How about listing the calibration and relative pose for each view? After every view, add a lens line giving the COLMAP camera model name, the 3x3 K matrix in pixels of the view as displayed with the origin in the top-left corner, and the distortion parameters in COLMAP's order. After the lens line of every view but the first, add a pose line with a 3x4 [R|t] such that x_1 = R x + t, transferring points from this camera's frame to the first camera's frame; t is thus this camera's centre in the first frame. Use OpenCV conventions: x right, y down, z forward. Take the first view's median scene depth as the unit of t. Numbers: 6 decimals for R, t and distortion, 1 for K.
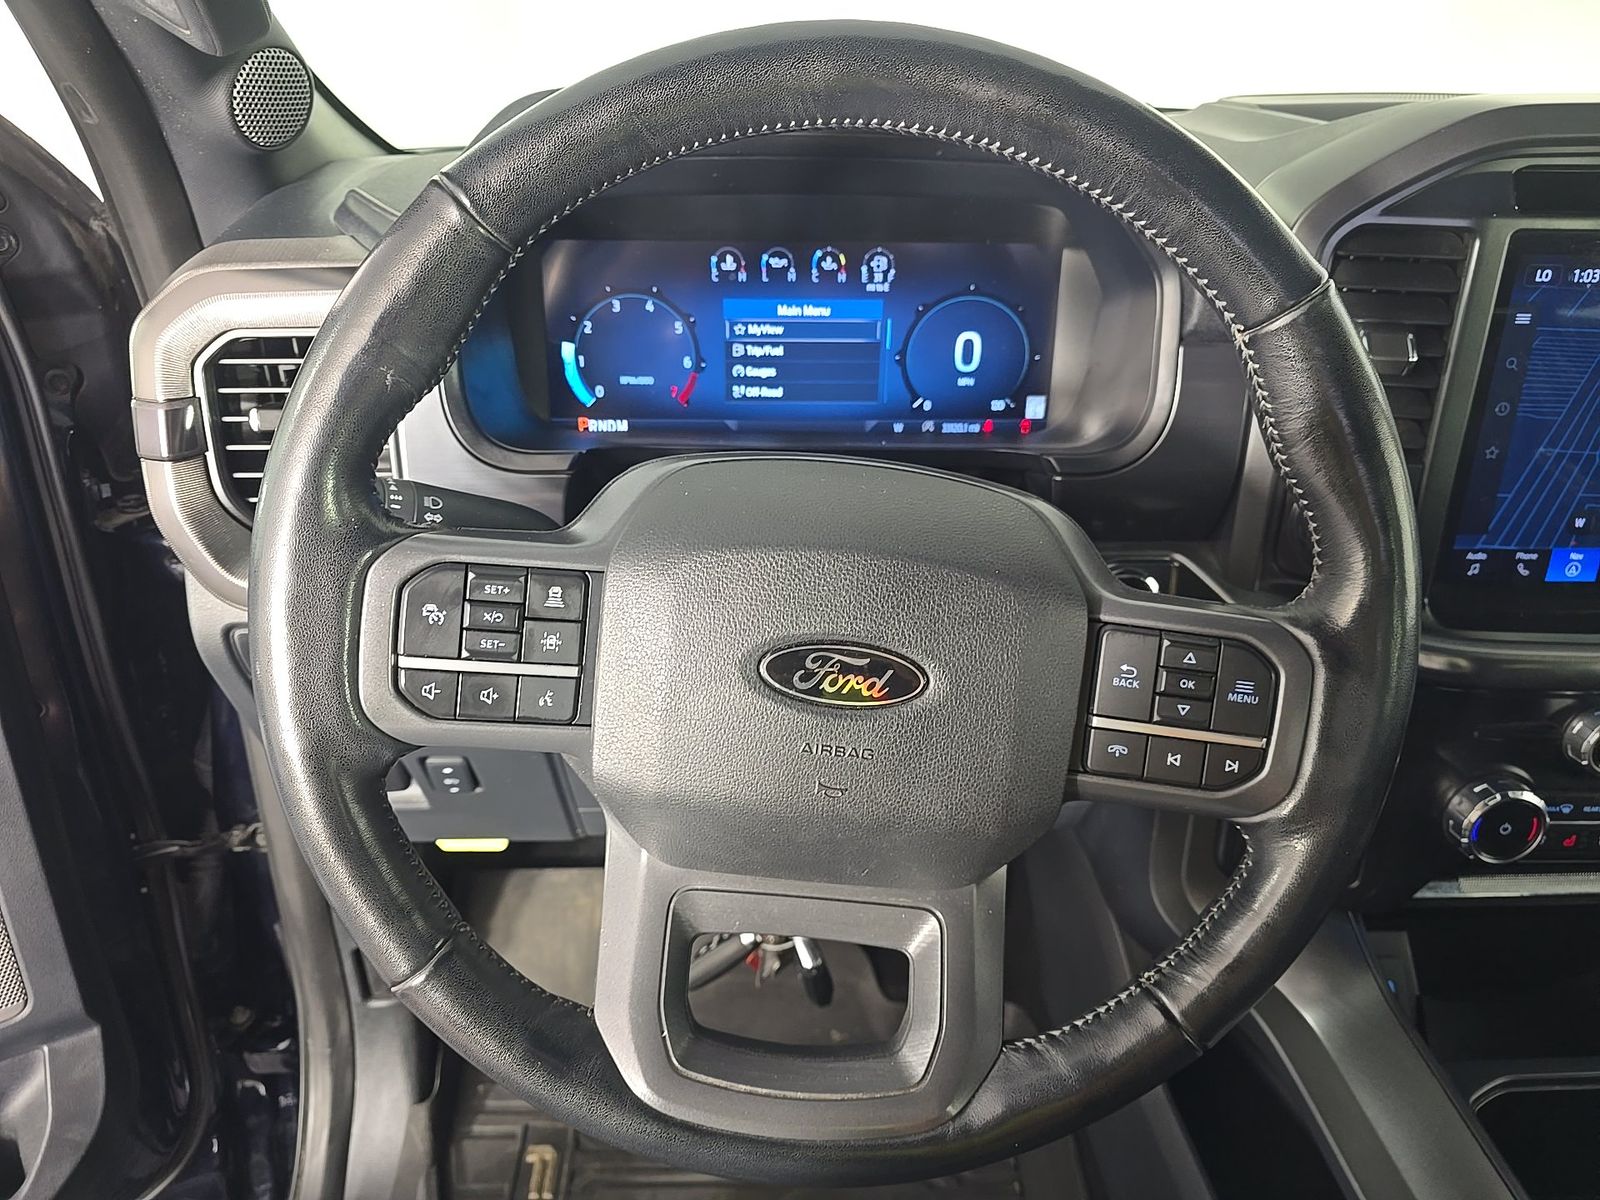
lens RADIAL K [[1071.2, 0, 792.4], [0, 1071.2, 607.3], [0, 0, 1]] dist [0.030333, -0.027052]
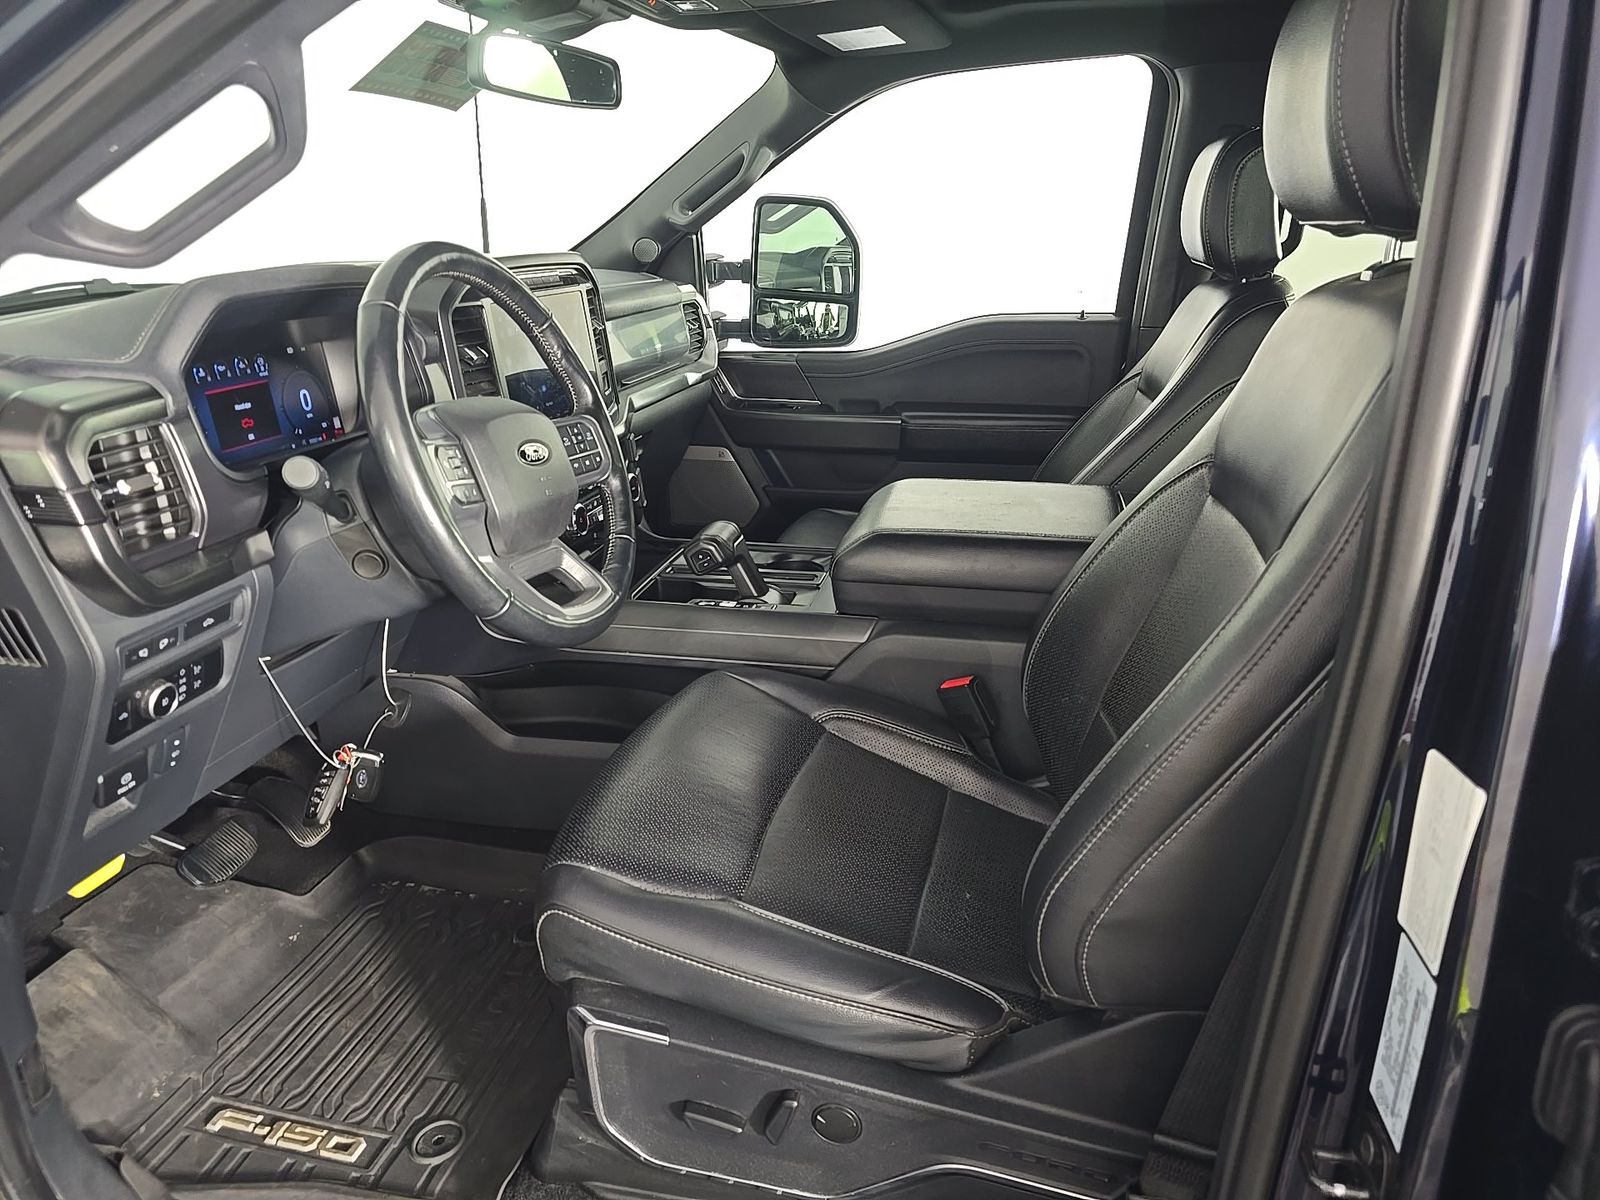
lens RADIAL K [[1071.2, 0, 797.7], [0, 1071.2, 603.3], [0, 0, 1]] dist [0.030333, -0.027052]
pose [[0.249873, -0.340997, 0.906247, -1.573857], [0.460308, 0.865248, 0.198653, 0.102394], [-0.851869, 0.367515, 0.373166, -0.344393]]
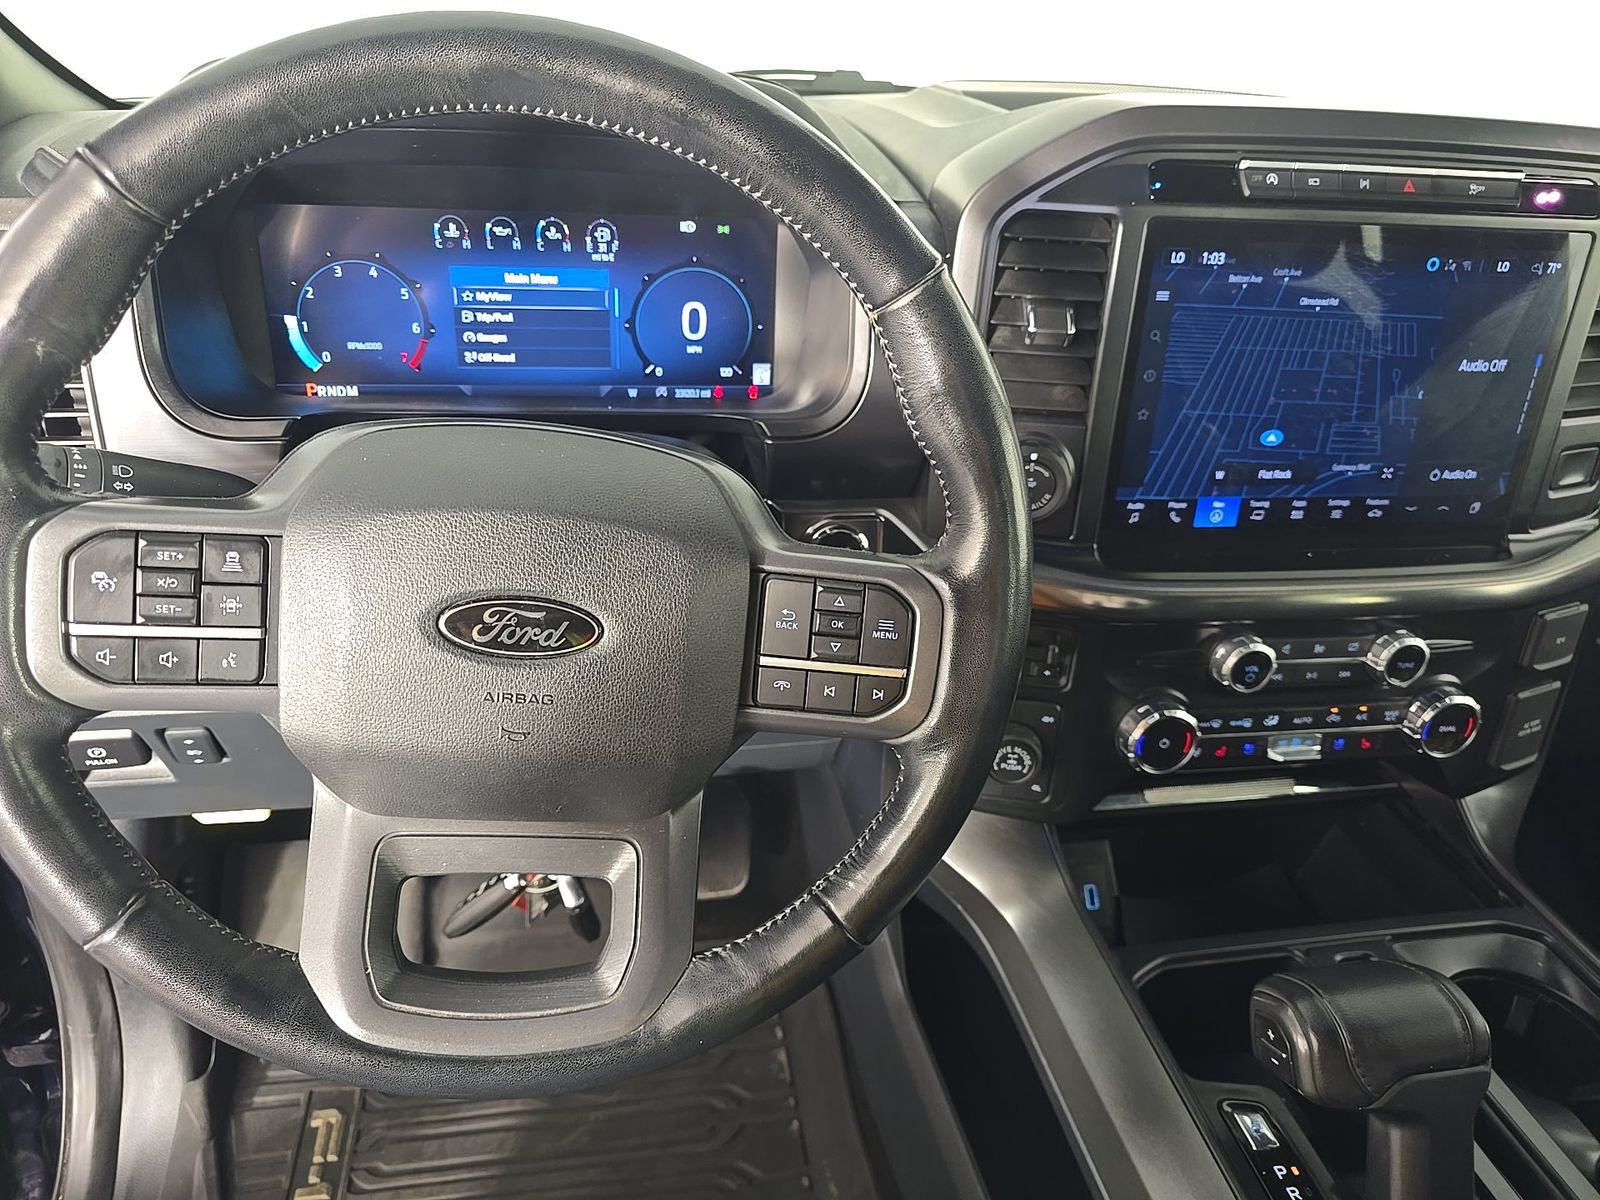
lens RADIAL K [[1071.2, 0, 788.4], [0, 1071.2, 606.4], [0, 0, 1]] dist [0.030333, -0.027052]
pose [[0.989250, -0.032134, 0.142659, 0.102195], [0.027125, 0.998950, 0.036916, 0.006182], [-0.143696, -0.032650, 0.989083, -0.068147]]
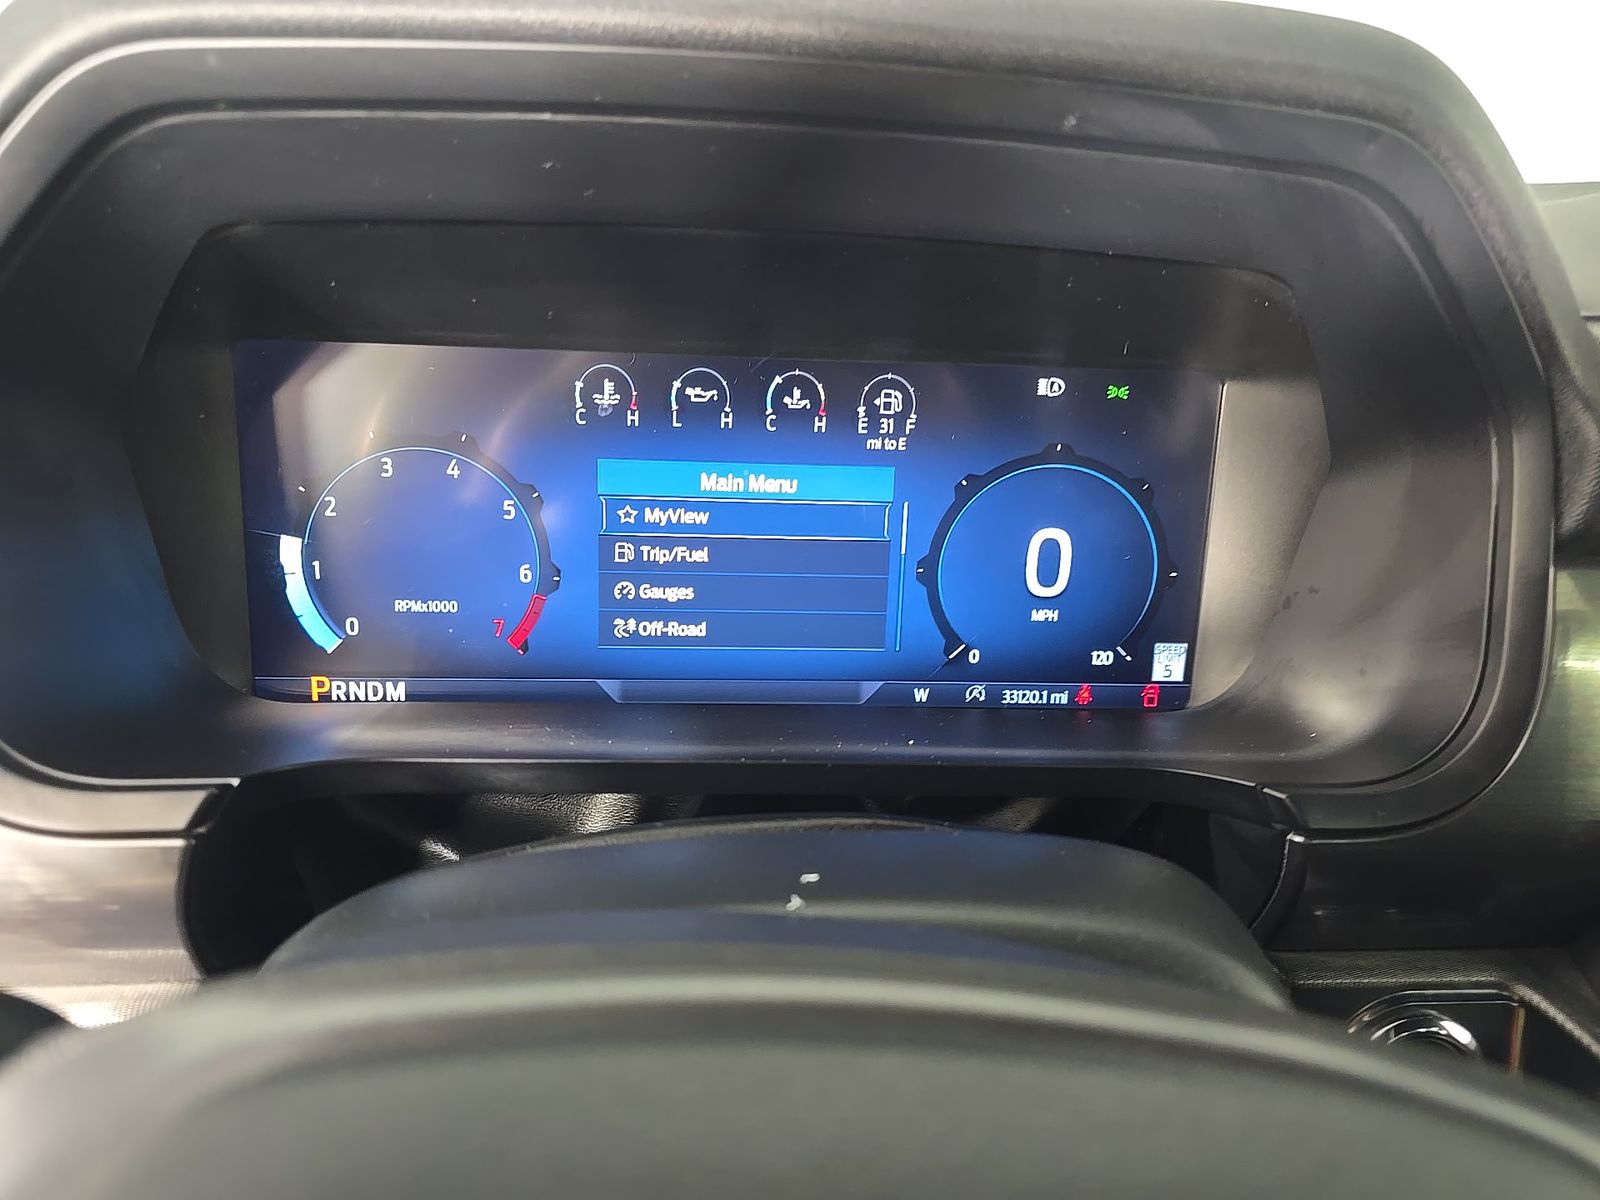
lens RADIAL K [[1071.2, 0, 796.1], [0, 1071.2, 612.5], [0, 0, 1]] dist [0.030333, -0.027052]
pose [[0.998546, 0.010850, 0.052803, 0.007055], [-0.001842, 0.985829, -0.167746, -0.129202], [-0.053875, 0.167405, 0.984415, 0.507461]]
